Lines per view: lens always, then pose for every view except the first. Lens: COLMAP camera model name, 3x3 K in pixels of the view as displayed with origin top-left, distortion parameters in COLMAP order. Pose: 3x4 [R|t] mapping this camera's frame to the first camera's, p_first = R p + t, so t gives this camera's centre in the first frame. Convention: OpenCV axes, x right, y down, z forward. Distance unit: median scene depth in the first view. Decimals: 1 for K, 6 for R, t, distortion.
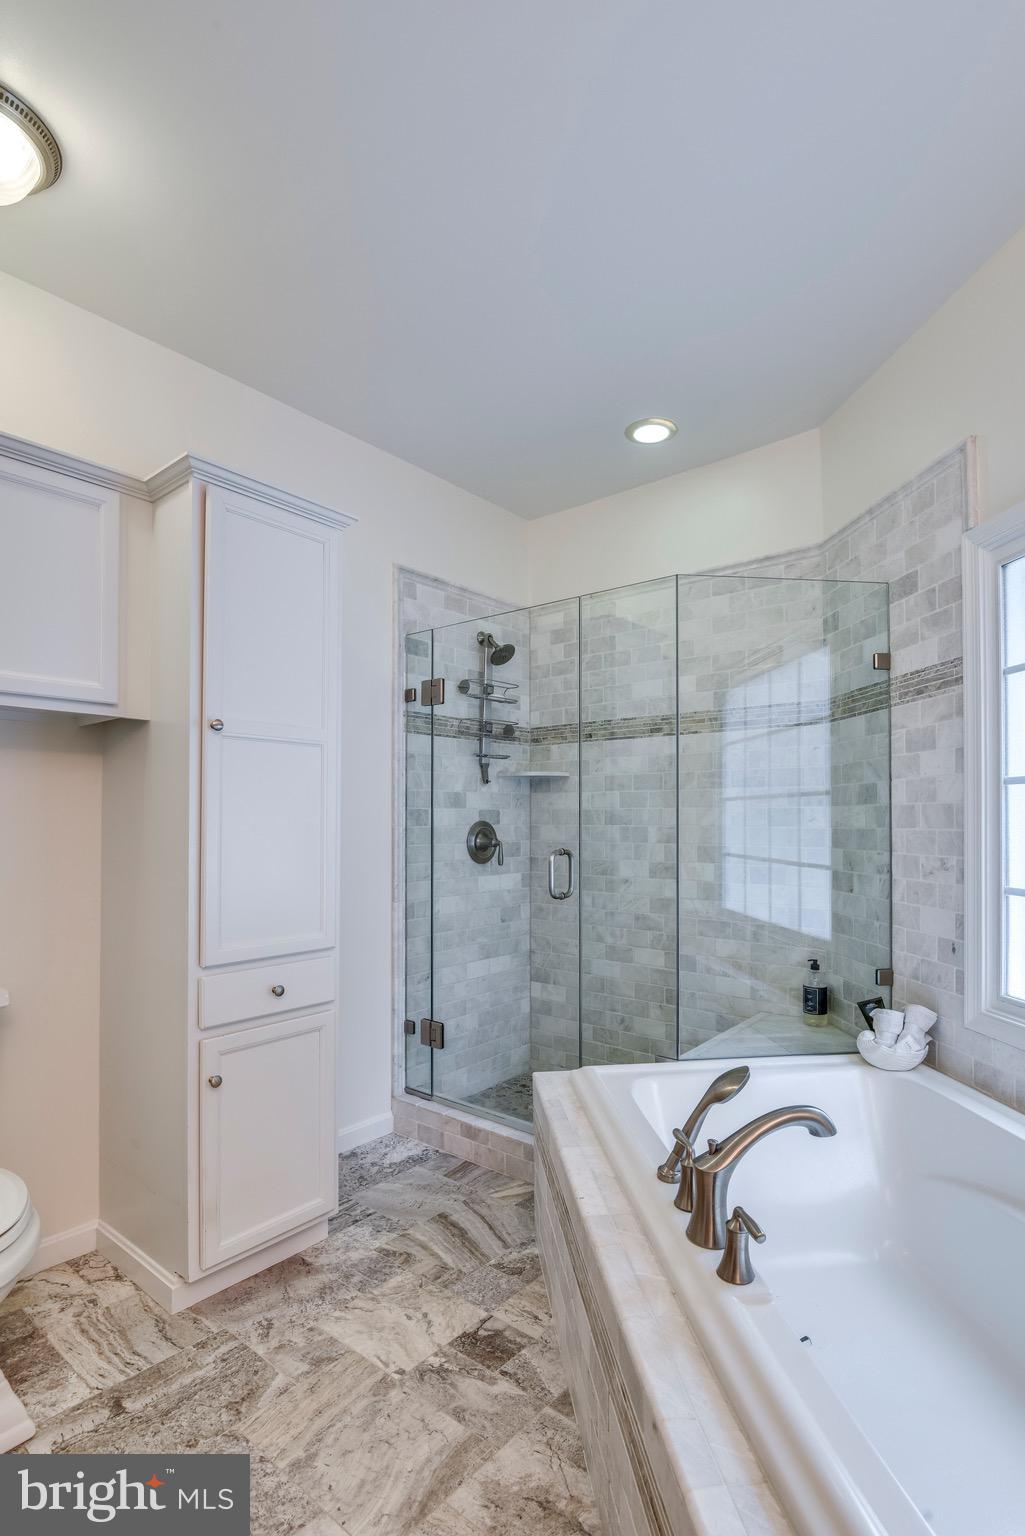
lens RADIAL K [[743.6, 0, 513.2], [0, 743.6, 809.7], [0, 0, 1]] dist [-0.011754, -0.007065]
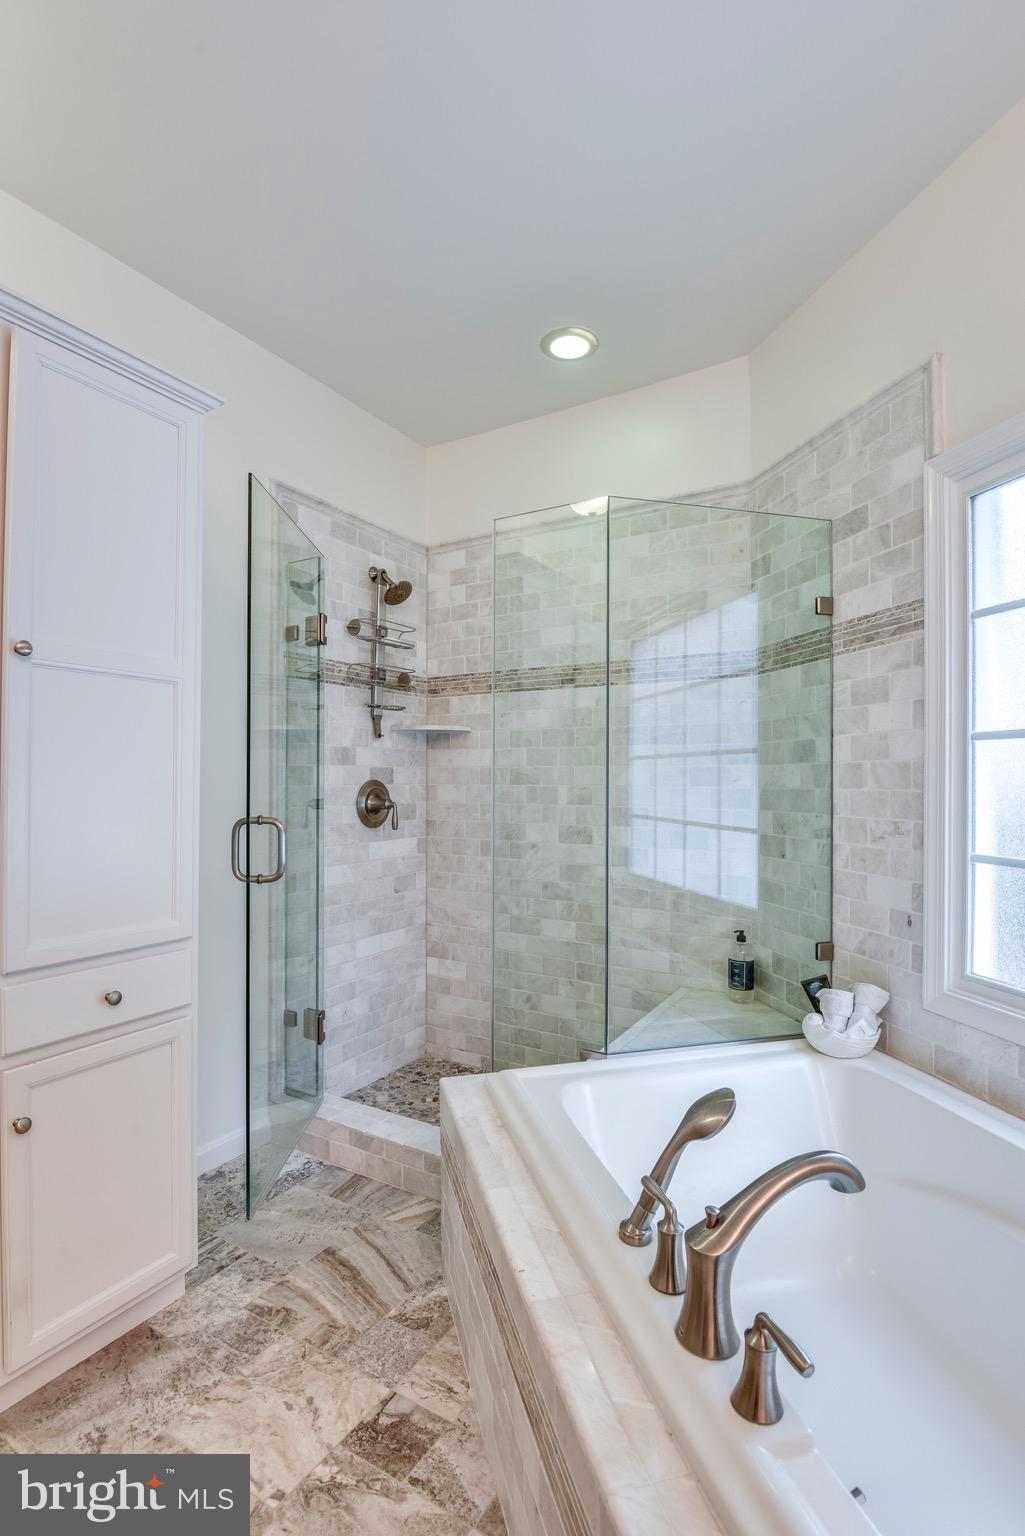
lens RADIAL K [[743.6, 0, 507.5], [0, 743.6, 777.0], [0, 0, 1]] dist [-0.011754, -0.007065]
pose [[0.988973, 0.003926, 0.148041, -0.025007], [-0.005330, 0.999944, 0.009092, 0.004858], [-0.147997, -0.009781, 0.988939, 0.170670]]
